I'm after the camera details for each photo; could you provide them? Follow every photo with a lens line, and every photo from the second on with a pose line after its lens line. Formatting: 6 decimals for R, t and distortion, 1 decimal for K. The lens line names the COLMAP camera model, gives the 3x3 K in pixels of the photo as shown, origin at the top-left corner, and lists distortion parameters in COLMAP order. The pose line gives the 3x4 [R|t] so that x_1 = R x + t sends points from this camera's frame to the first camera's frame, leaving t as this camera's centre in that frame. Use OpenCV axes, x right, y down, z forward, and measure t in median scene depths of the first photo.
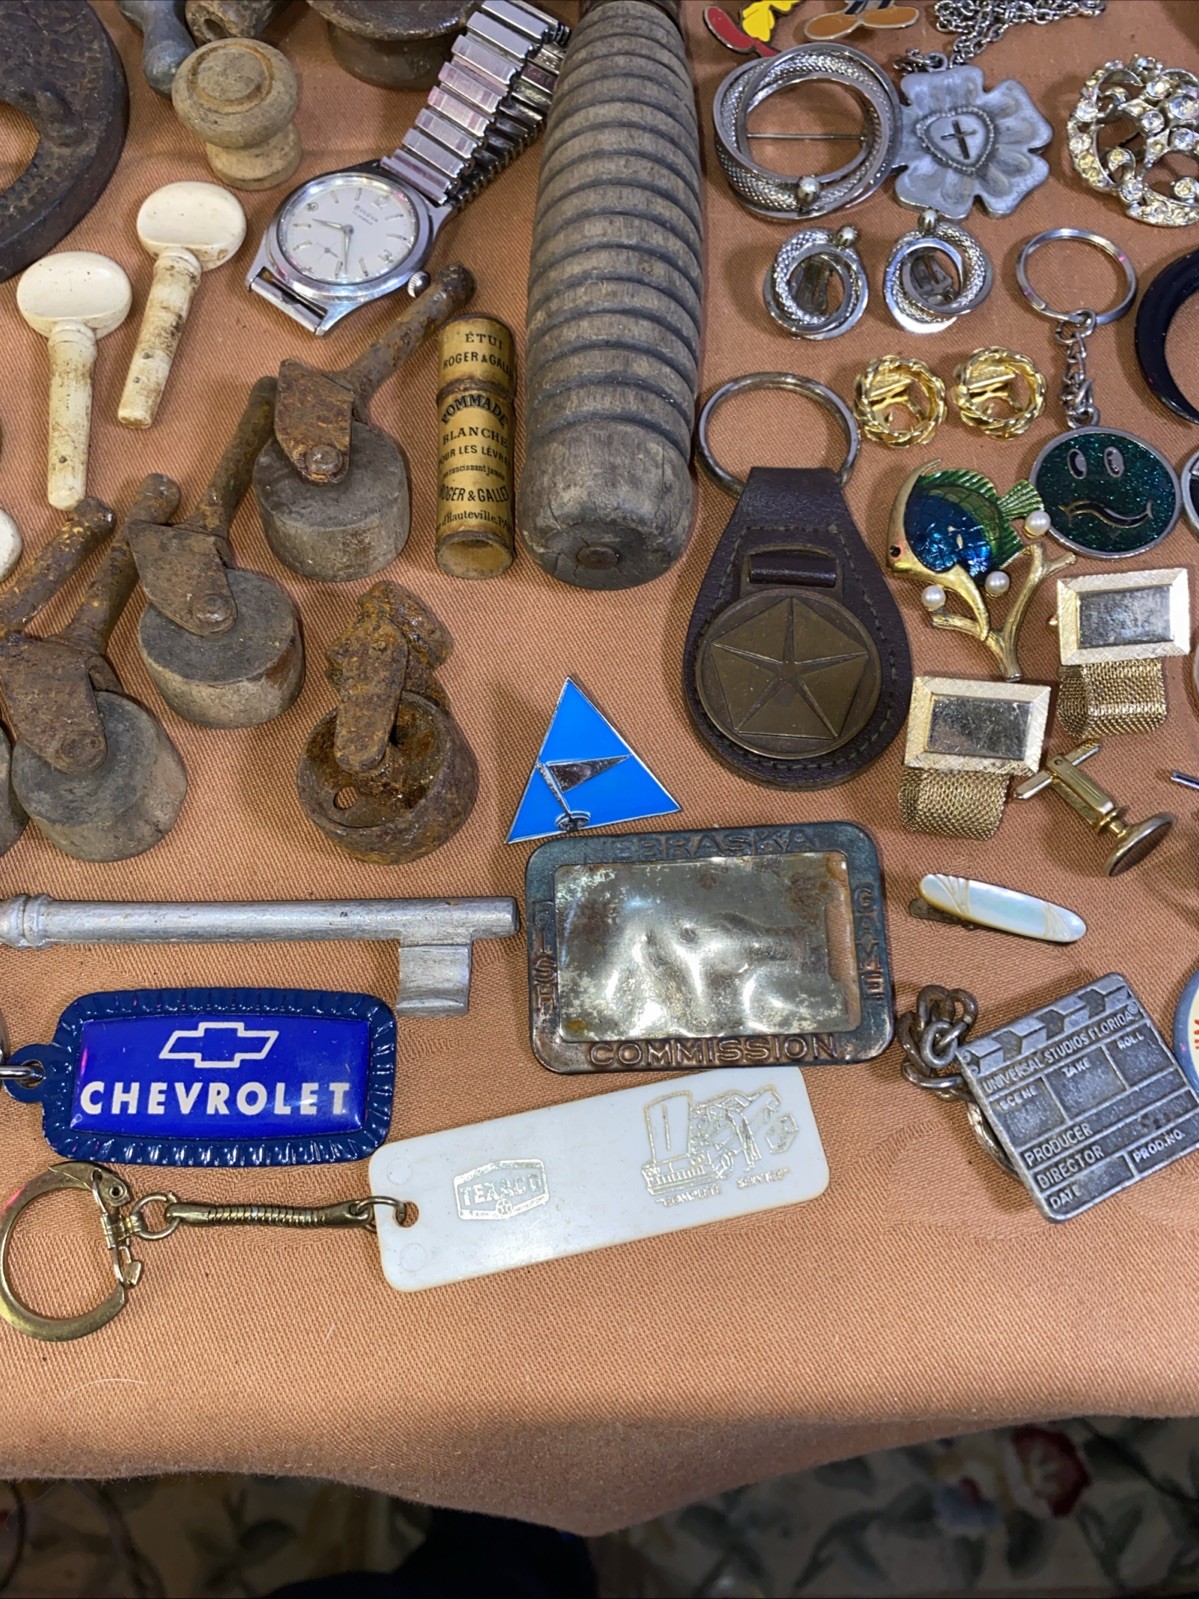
lens RADIAL K [[1248.2, 0, 599.5], [0, 1248.2, 799.5], [0, 0, 1]] dist [0.007146, -0.009595]
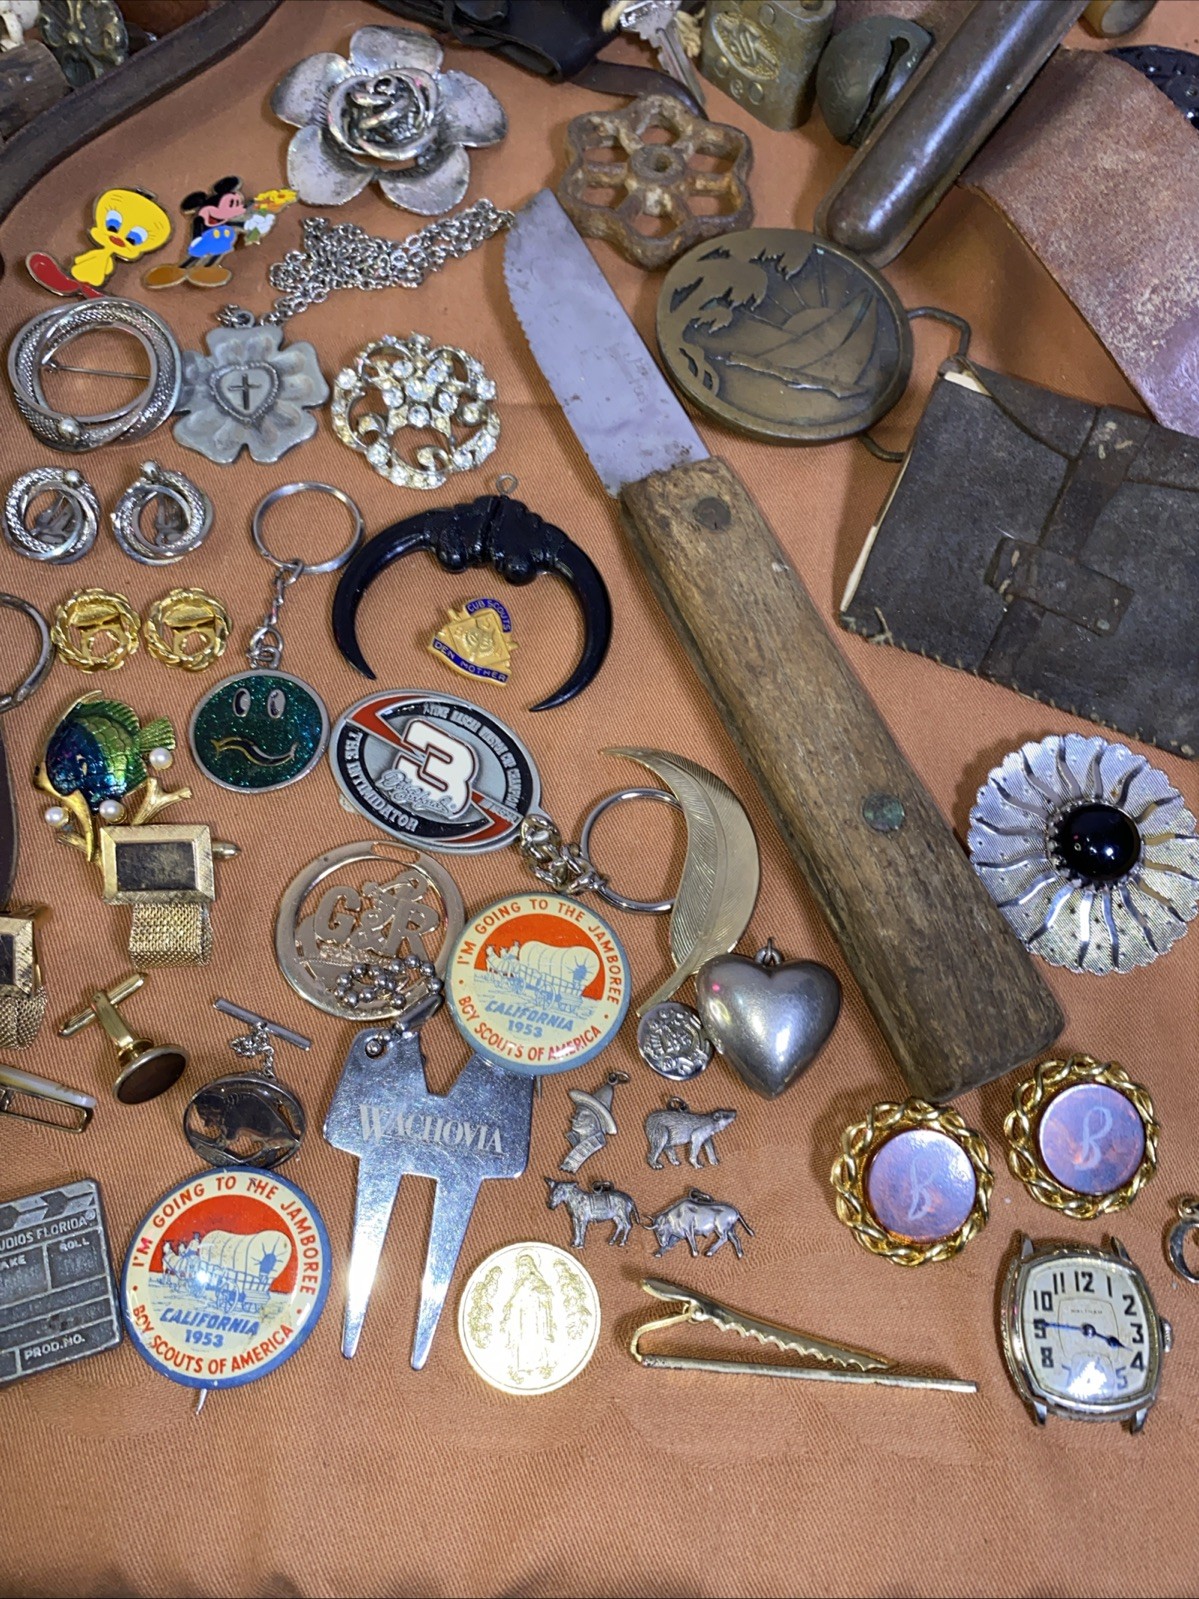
lens RADIAL K [[1248.2, 0, 599.5], [0, 1248.2, 799.5], [0, 0, 1]] dist [0.007146, -0.009595]
pose [[0.995672, 0.092053, 0.012807, 0.718490], [-0.091255, 0.994417, -0.052983, -0.159036], [-0.017613, 0.051585, 0.998513, -0.110503]]
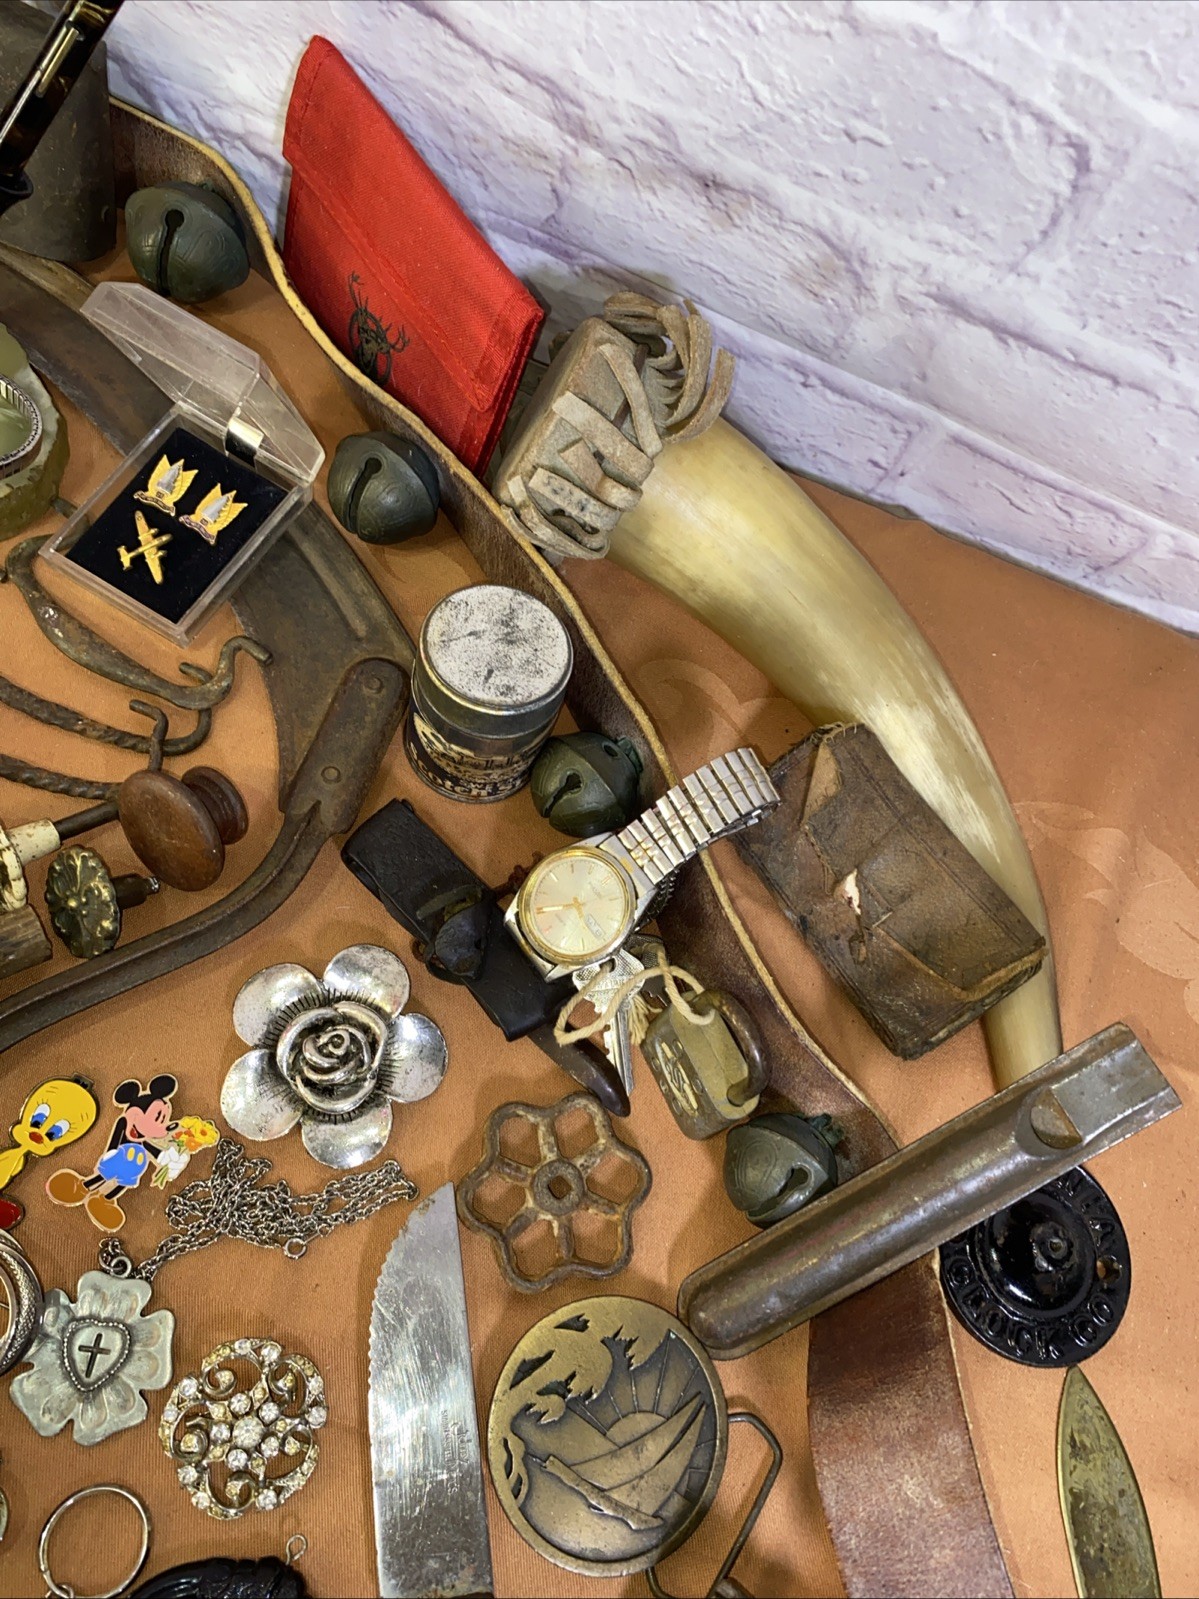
lens RADIAL K [[1231.5, 0, 610.0], [0, 1231.5, 807.4], [0, 0, 1]] dist [0.001257, -0.003463]
pose [[0.916445, 0.398379, 0.037729, 0.556246], [-0.387592, 0.907149, -0.163868, -1.140482], [-0.099507, 0.135553, 0.985760, -0.272952]]
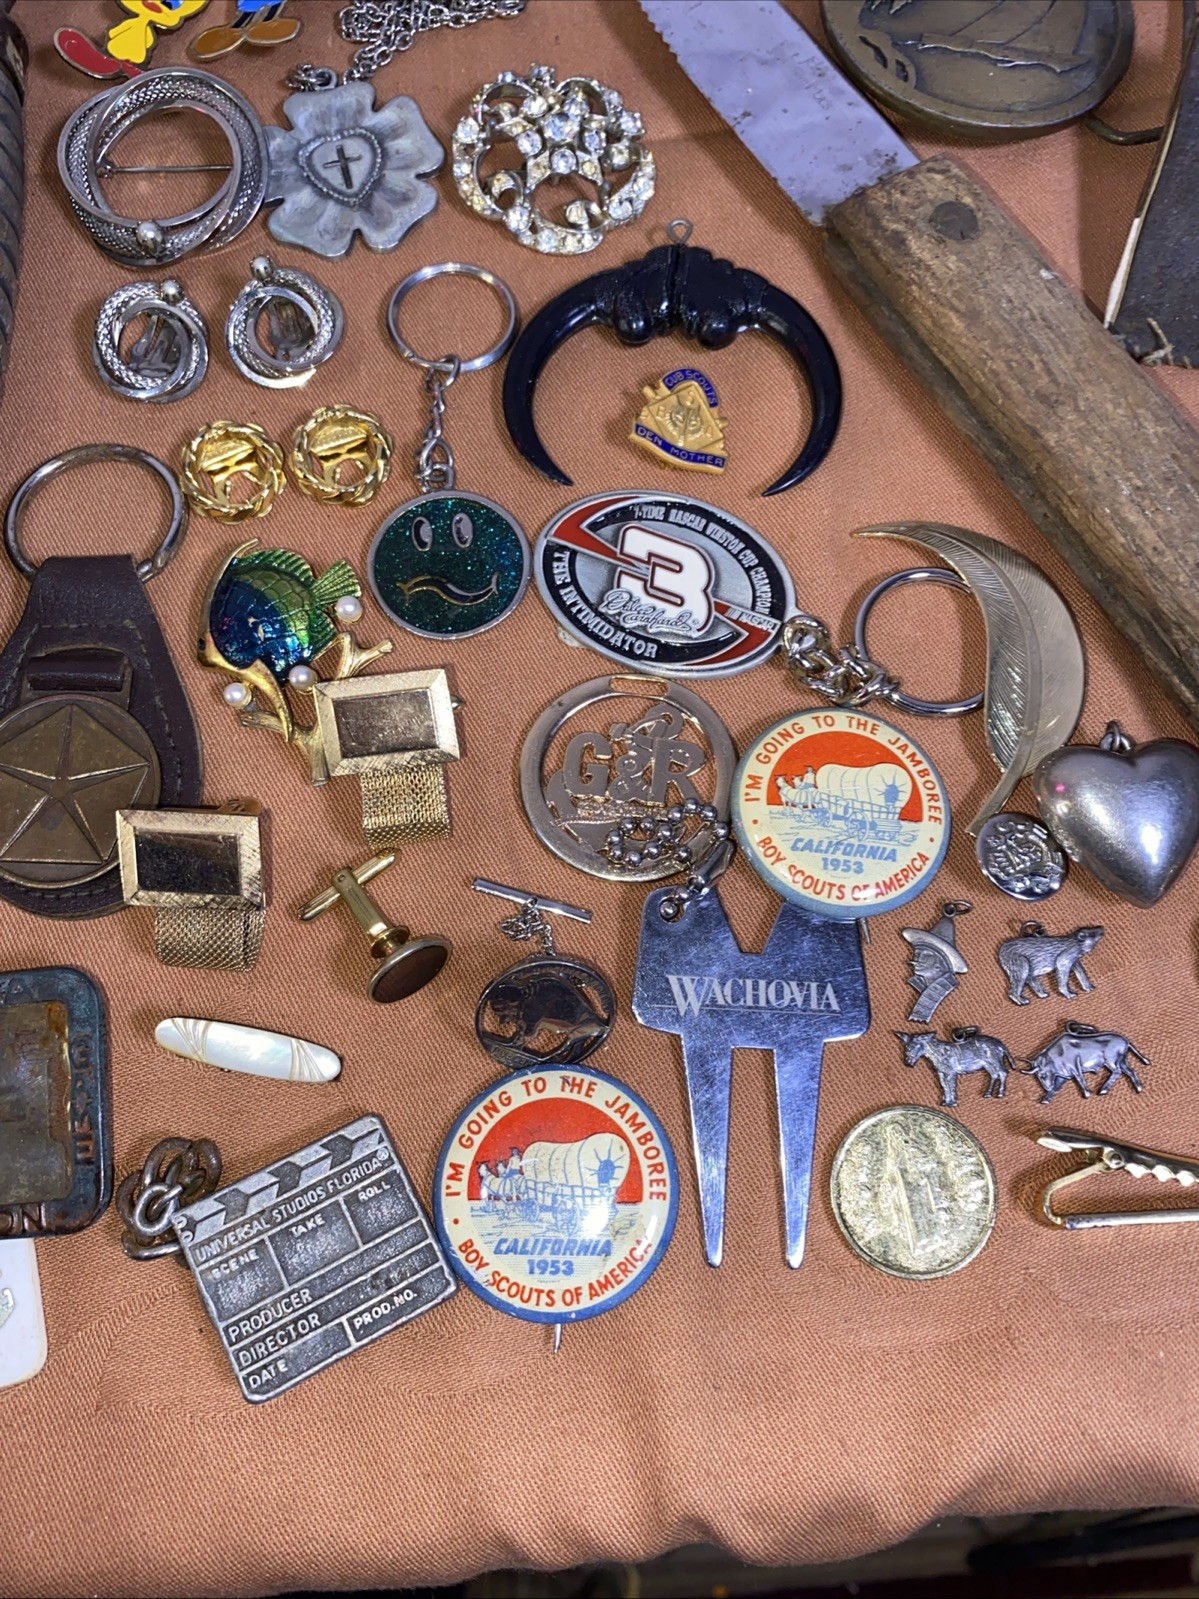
lens RADIAL K [[1231.5, 0, 610.0], [0, 1231.5, 807.4], [0, 0, 1]] dist [0.001257, -0.003463]
pose [[0.998767, -0.047847, 0.013265, 0.519210], [0.047148, 0.997697, 0.048769, -0.109538], [-0.015568, -0.048083, 0.998722, 0.085443]]
